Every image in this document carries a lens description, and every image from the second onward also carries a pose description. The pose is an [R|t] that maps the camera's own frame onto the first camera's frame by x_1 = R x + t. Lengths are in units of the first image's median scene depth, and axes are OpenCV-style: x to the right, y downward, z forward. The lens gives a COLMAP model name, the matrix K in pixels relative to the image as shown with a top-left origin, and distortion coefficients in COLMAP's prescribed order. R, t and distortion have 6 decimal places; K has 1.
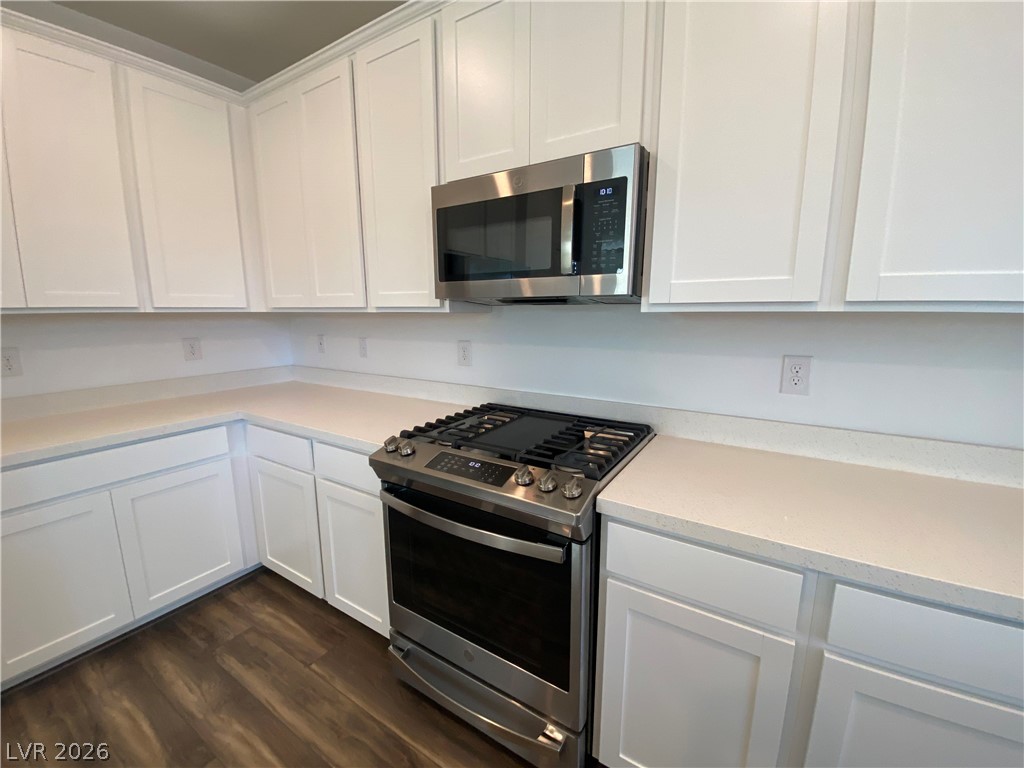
lens RADIAL K [[407.6, 0, 513.3], [0, 407.6, 382.0], [0, 0, 1]] dist [-0.012345, -0.004054]
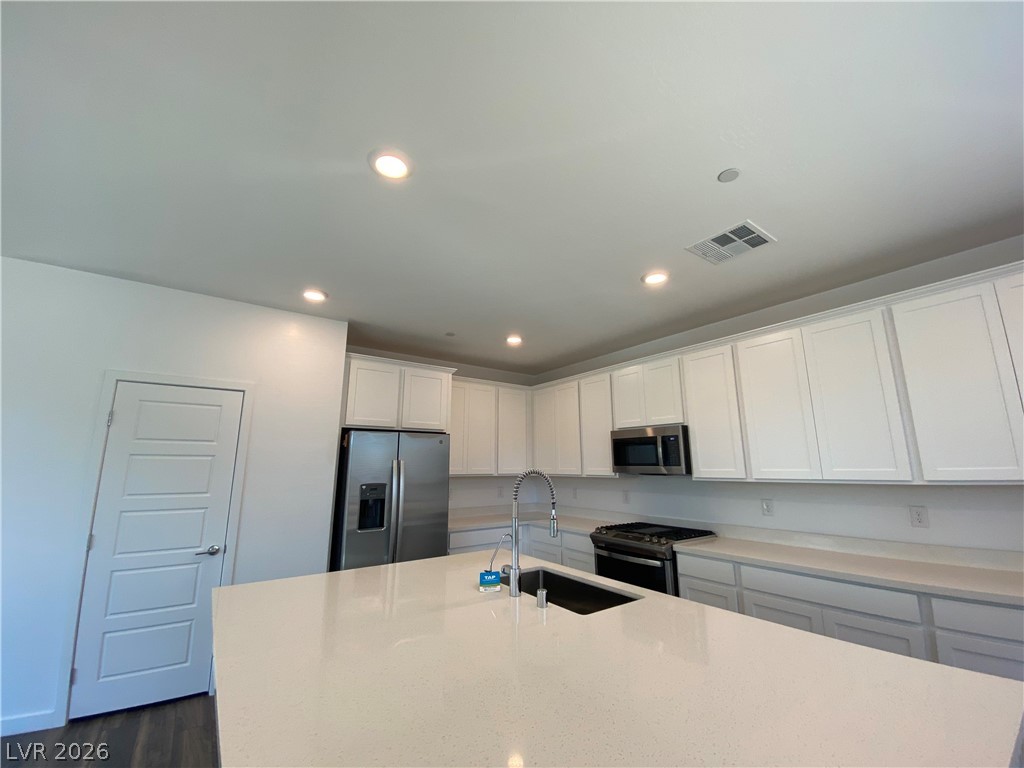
lens RADIAL K [[407.6, 0, 514.3], [0, 407.6, 377.4], [0, 0, 1]] dist [-0.012345, -0.004054]
pose [[0.927700, -0.077636, -0.365164, 0.217707], [-0.064985, 0.929622, -0.362739, 0.210600], [0.367627, 0.360243, 0.857365, -1.680055]]
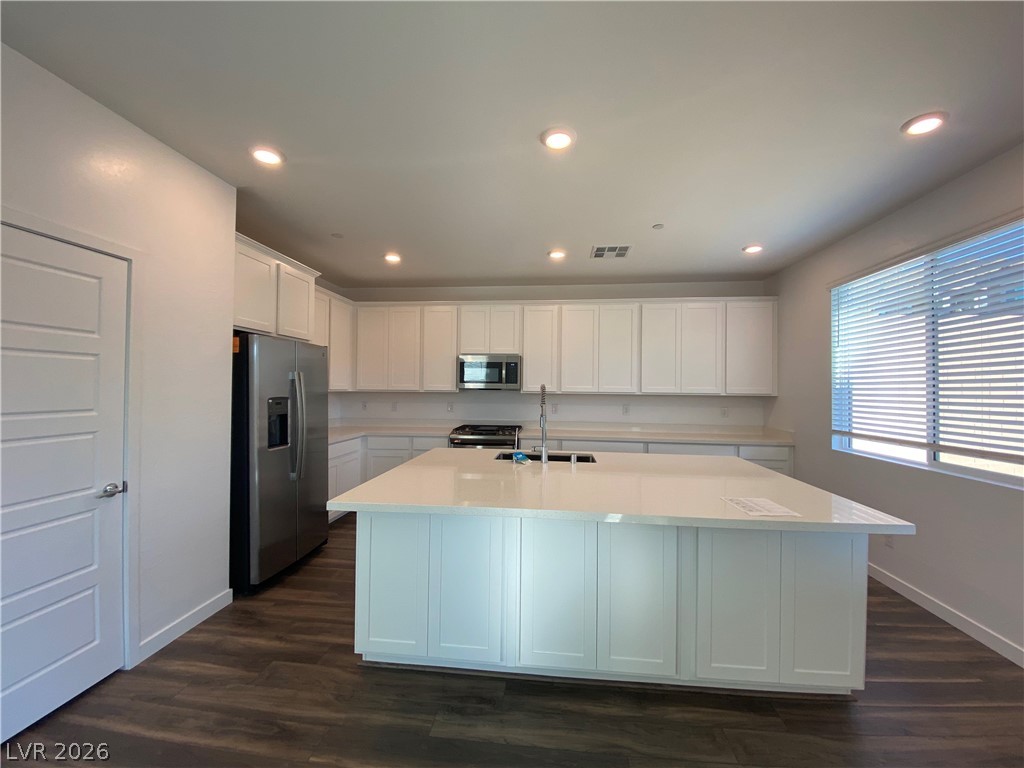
lens RADIAL K [[407.6, 0, 518.2], [0, 407.6, 384.0], [0, 0, 1]] dist [-0.012345, -0.004054]
pose [[0.890891, 0.016435, 0.453920, -1.274462], [0.066118, 0.984008, -0.165396, 0.334618], [-0.449379, 0.177363, 0.875557, -2.085639]]
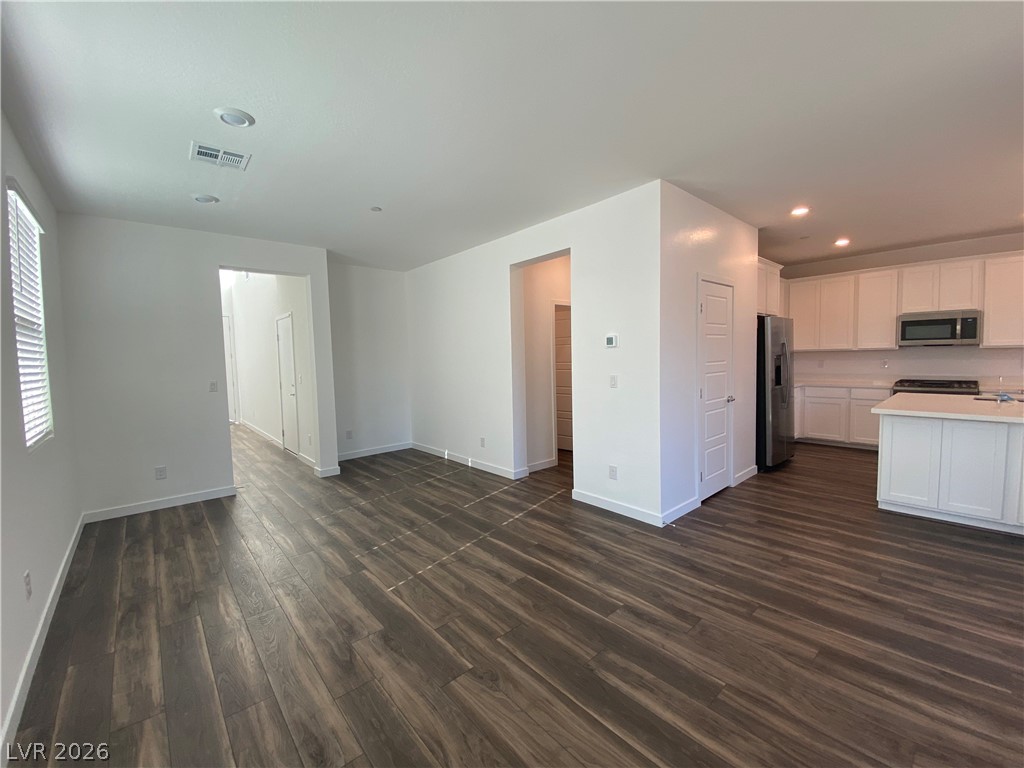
lens RADIAL K [[407.6, 0, 517.2], [0, 407.6, 384.2], [0, 0, 1]] dist [-0.012345, -0.004054]
pose [[0.956157, -0.003751, -0.292831, -2.432089], [-0.025853, 0.994933, -0.097161, 0.573988], [0.291712, 0.100472, 0.951215, -3.362416]]
